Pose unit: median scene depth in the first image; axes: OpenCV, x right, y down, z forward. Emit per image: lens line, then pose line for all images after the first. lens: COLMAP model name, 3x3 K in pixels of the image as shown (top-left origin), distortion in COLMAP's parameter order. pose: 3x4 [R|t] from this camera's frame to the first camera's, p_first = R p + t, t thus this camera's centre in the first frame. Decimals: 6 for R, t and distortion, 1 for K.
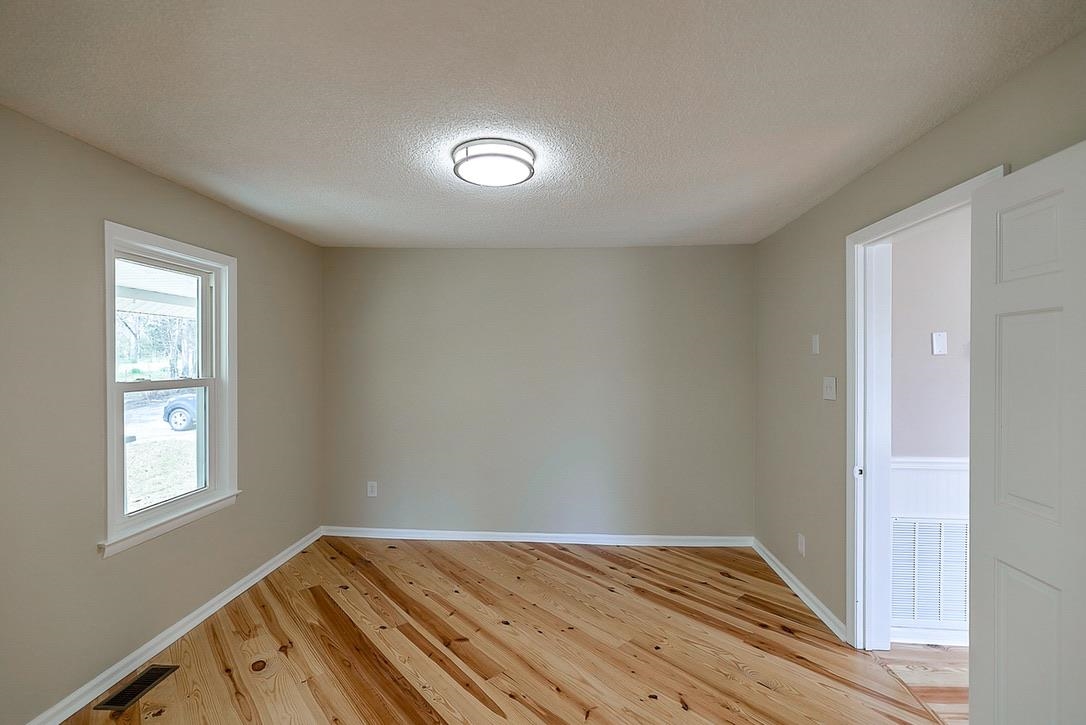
lens RADIAL K [[470.8, 0, 545.9], [0, 470.8, 370.4], [0, 0, 1]] dist [0.005690, -0.001303]
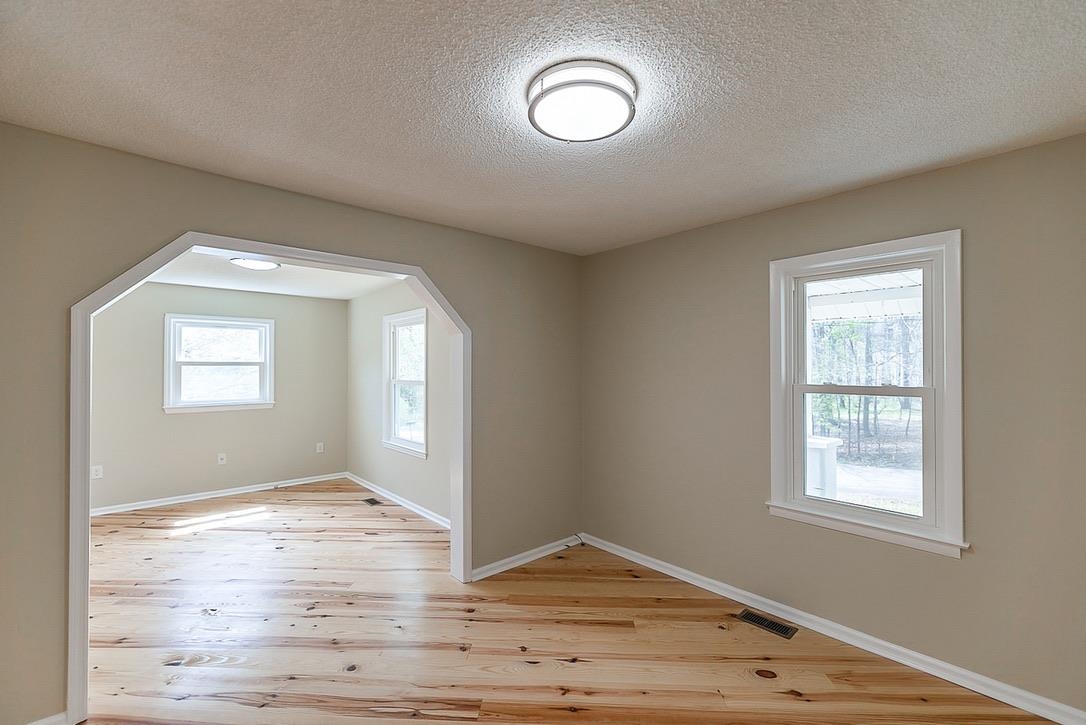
lens RADIAL K [[470.8, 0, 544.3], [0, 470.8, 359.2], [0, 0, 1]] dist [0.005690, -0.001303]
pose [[-0.715181, -0.008655, -0.698886, 0.389568], [-0.004650, 0.999960, -0.007625, -0.025762], [0.698924, -0.002203, -0.715192, 1.260441]]
